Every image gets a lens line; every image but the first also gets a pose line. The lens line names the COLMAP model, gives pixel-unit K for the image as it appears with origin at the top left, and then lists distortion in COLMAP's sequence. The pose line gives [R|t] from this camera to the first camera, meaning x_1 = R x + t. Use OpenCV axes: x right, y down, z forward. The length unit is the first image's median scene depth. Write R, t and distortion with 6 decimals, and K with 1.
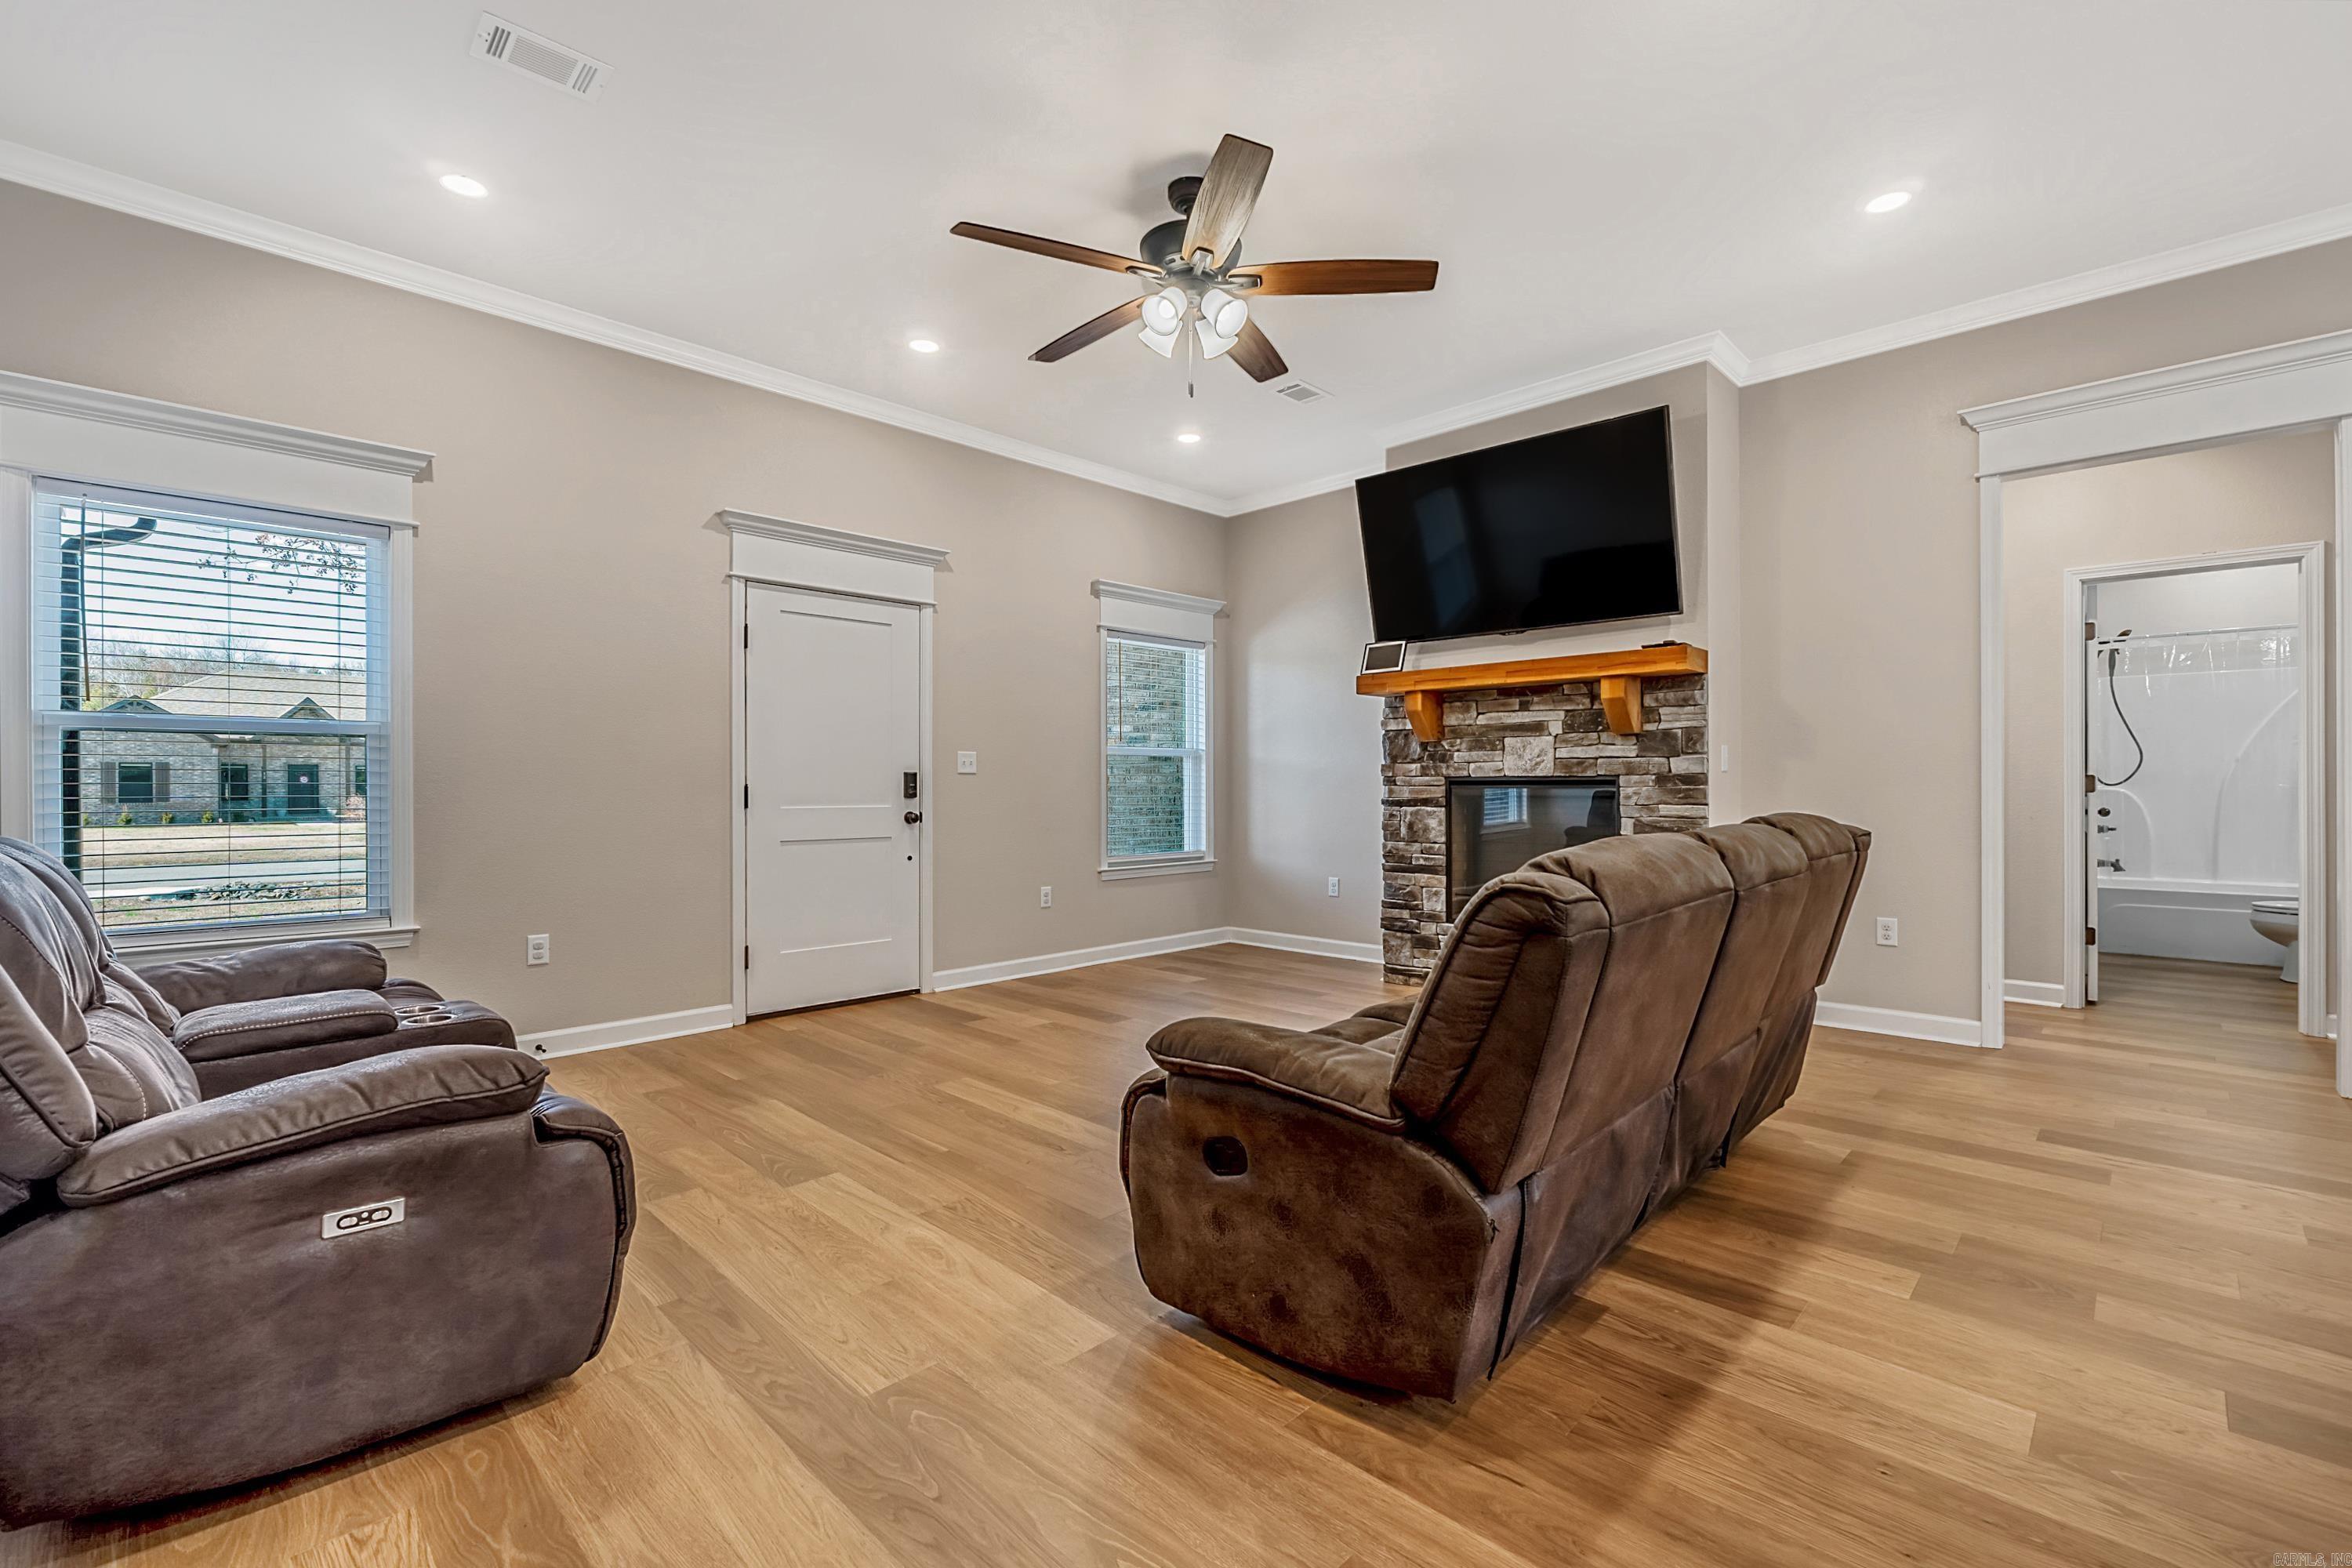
lens RADIAL K [[1002.0, 0, 1181.2], [0, 1002.0, 792.3], [0, 0, 1]] dist [-0.002189, -0.000328]
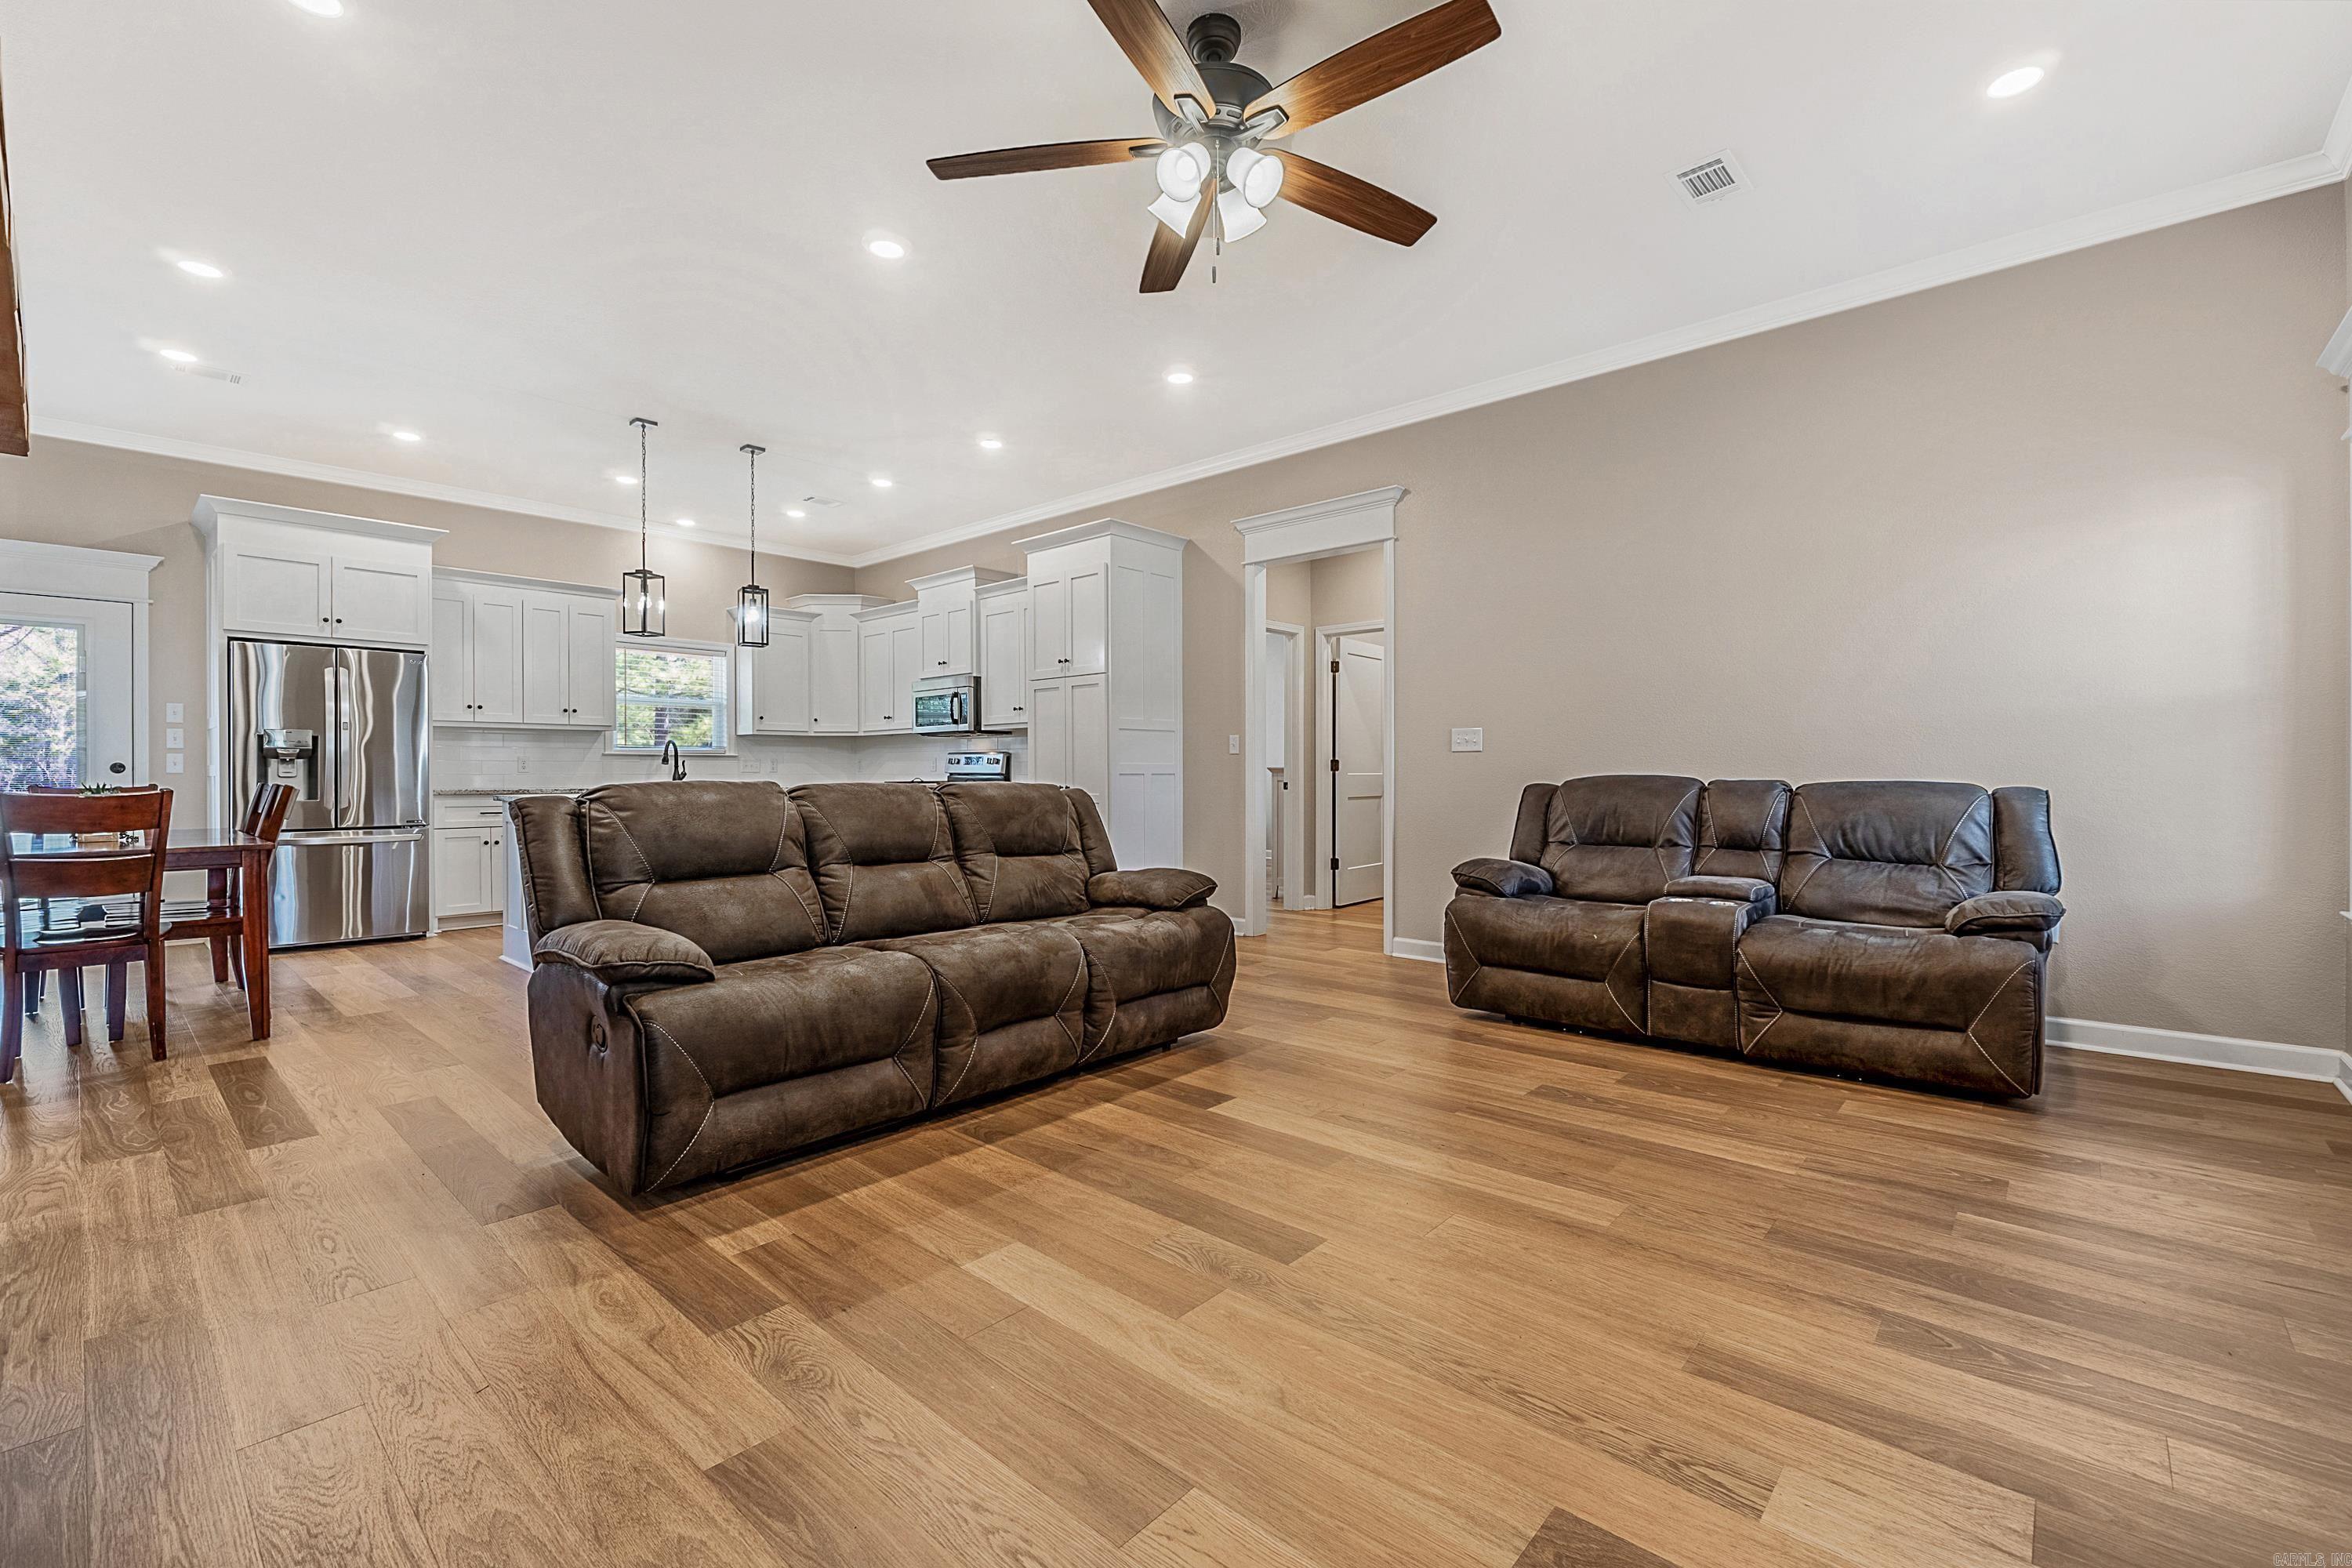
lens RADIAL K [[995.2, 0, 1175.4], [0, 995.2, 745.3], [0, 0, 1]] dist [-0.000940, -0.000030]
pose [[-0.998771, 0.006984, -0.049078, 0.062140], [0.007840, 0.999820, -0.017268, 0.001662], [0.048949, -0.017631, -0.998646, 1.319694]]
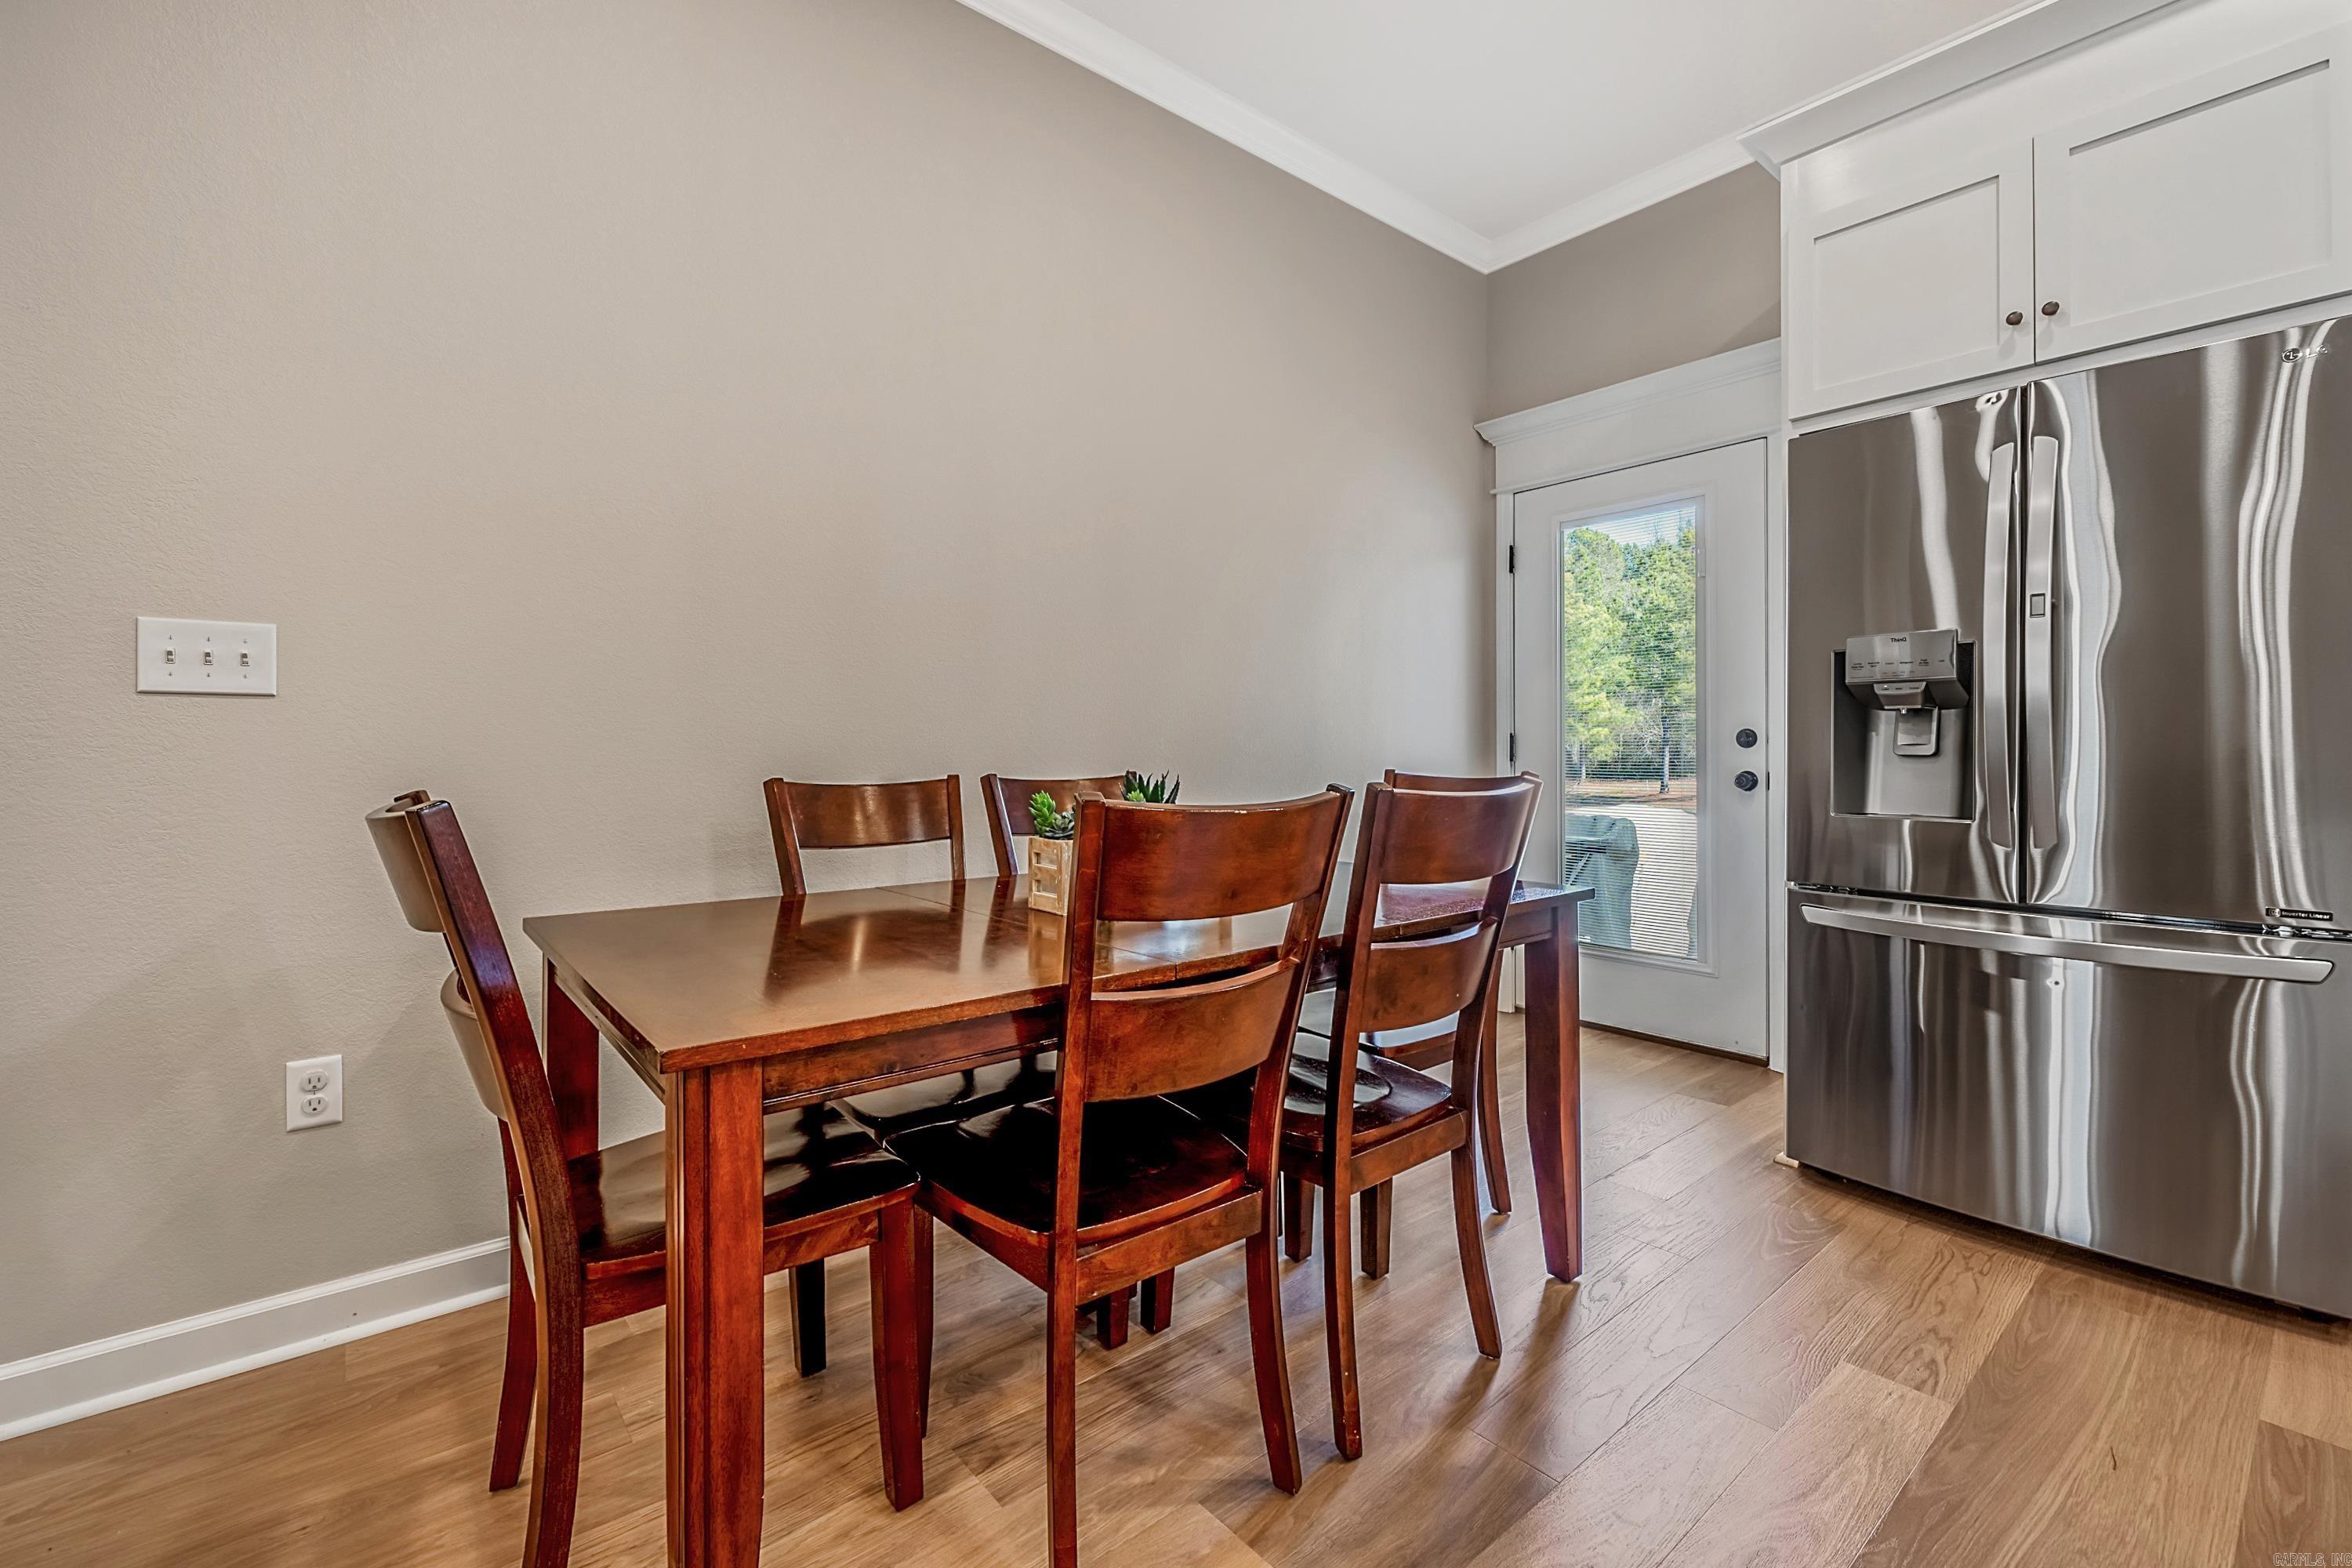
lens RADIAL K [[1007.1, 0, 1182.9], [0, 1007.1, 757.8], [0, 0, 1]] dist [-0.000786, -0.000163]
pose [[0.099646, 0.003156, 0.995018, 0.595914], [0.008865, 0.999952, -0.004059, 0.011651], [-0.994983, 0.009225, 0.099613, 0.316189]]
